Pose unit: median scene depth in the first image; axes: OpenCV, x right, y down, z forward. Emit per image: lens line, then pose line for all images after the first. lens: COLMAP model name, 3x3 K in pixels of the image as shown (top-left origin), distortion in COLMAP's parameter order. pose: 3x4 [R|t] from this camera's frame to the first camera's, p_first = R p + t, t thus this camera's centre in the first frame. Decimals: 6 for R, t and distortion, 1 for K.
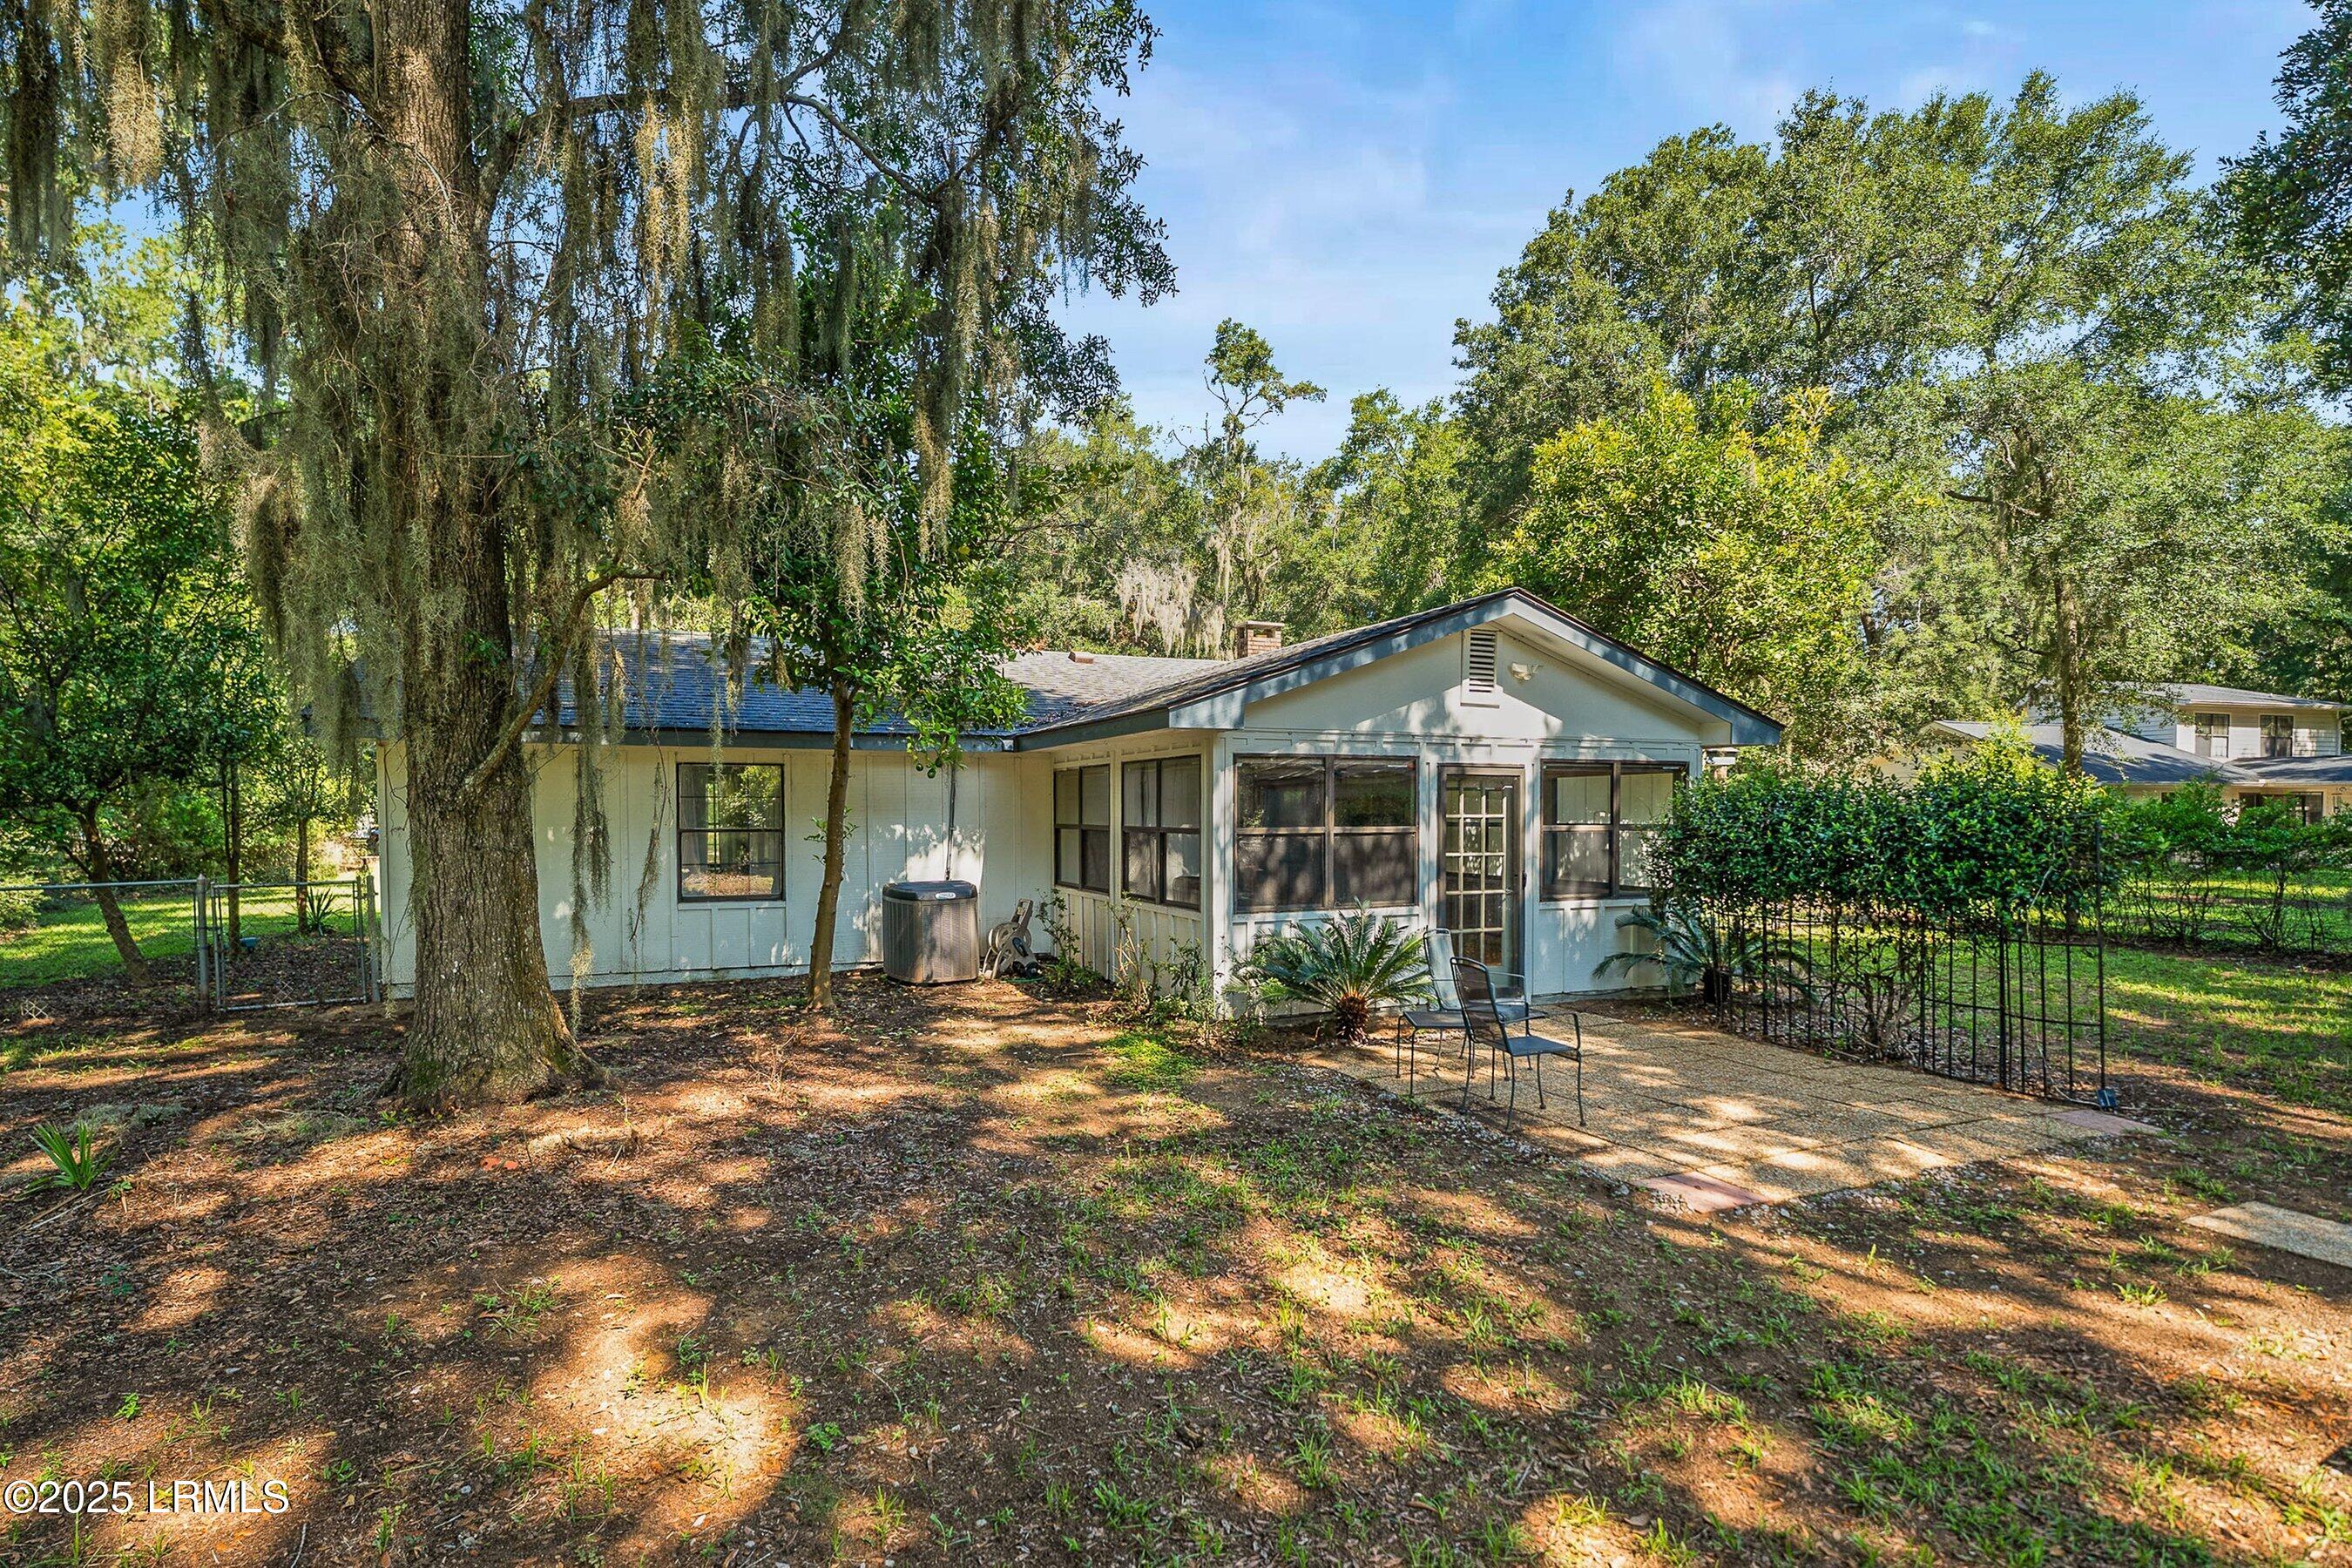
lens RADIAL K [[1188.3, 0, 1182.1], [0, 1188.3, 825.2], [0, 0, 1]] dist [0.001519, 0.000345]
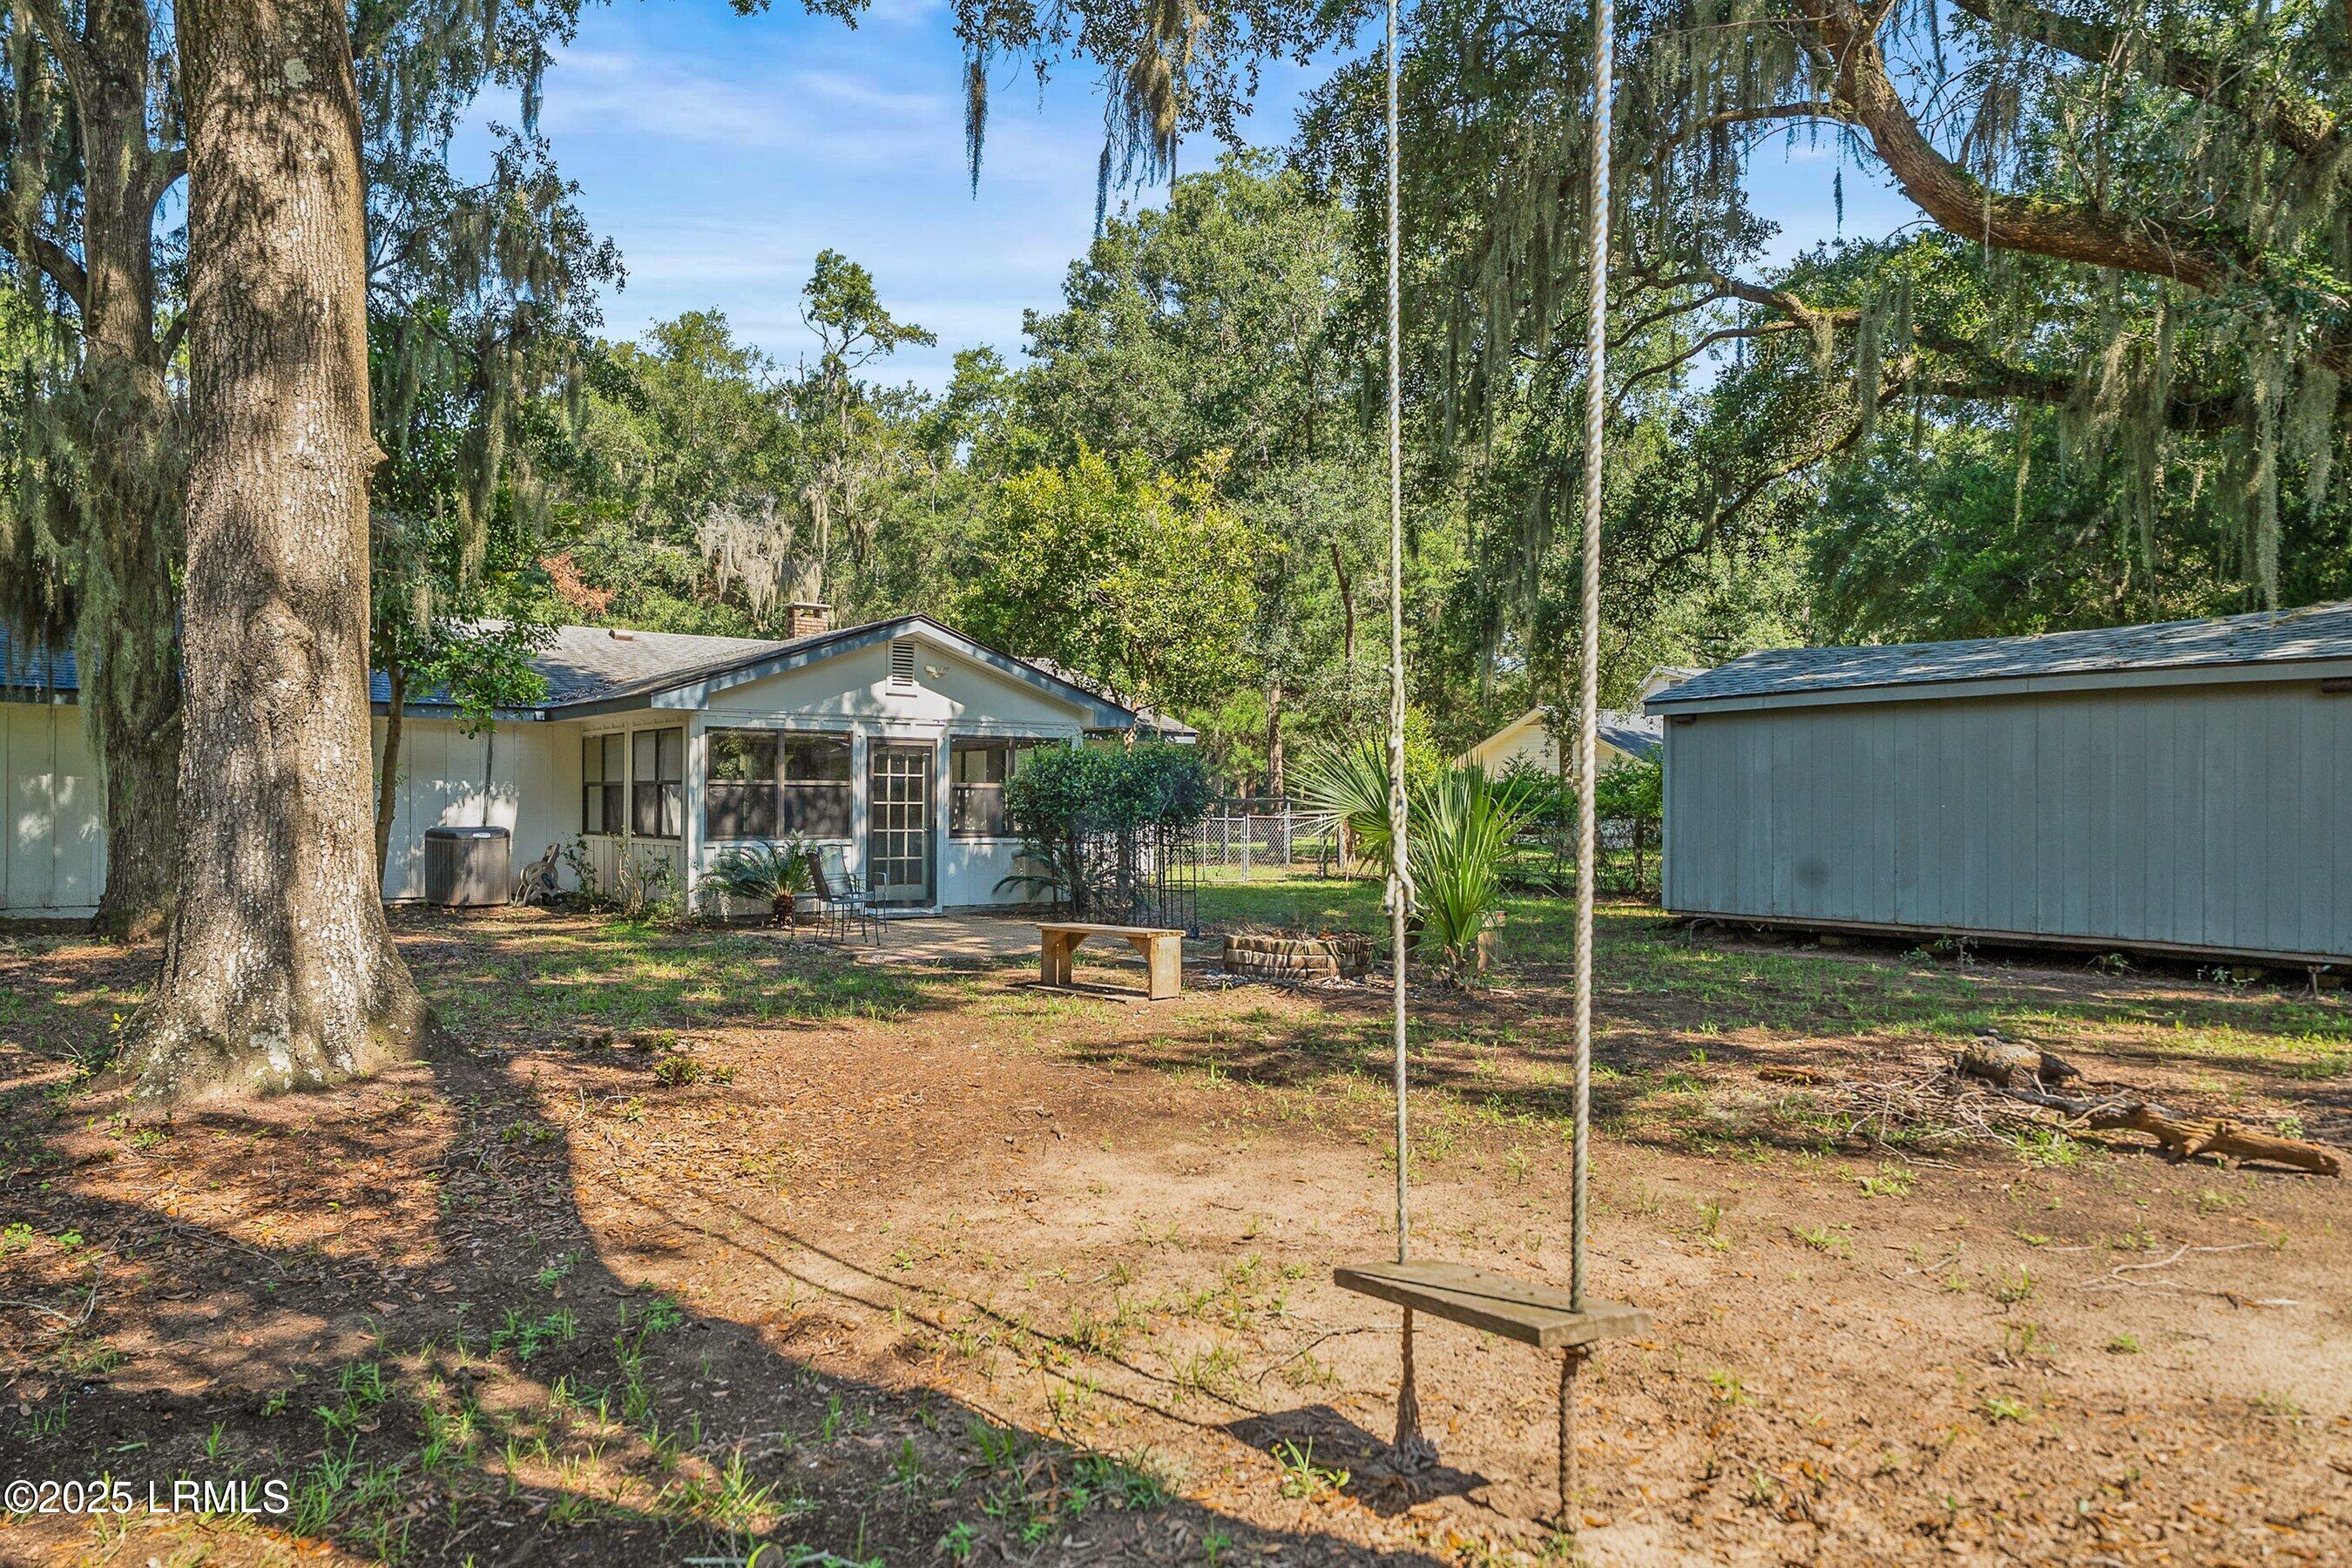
lens RADIAL K [[1692.8, 0, 1227.7], [0, 1692.8, 787.8], [0, 0, 1]] dist [0.080436, 0.000249]
pose [[0.978088, 0.009166, 0.207990, 0.168515], [-0.004302, 0.999707, -0.023825, 0.043074], [-0.208147, 0.022408, 0.977841, -0.815686]]
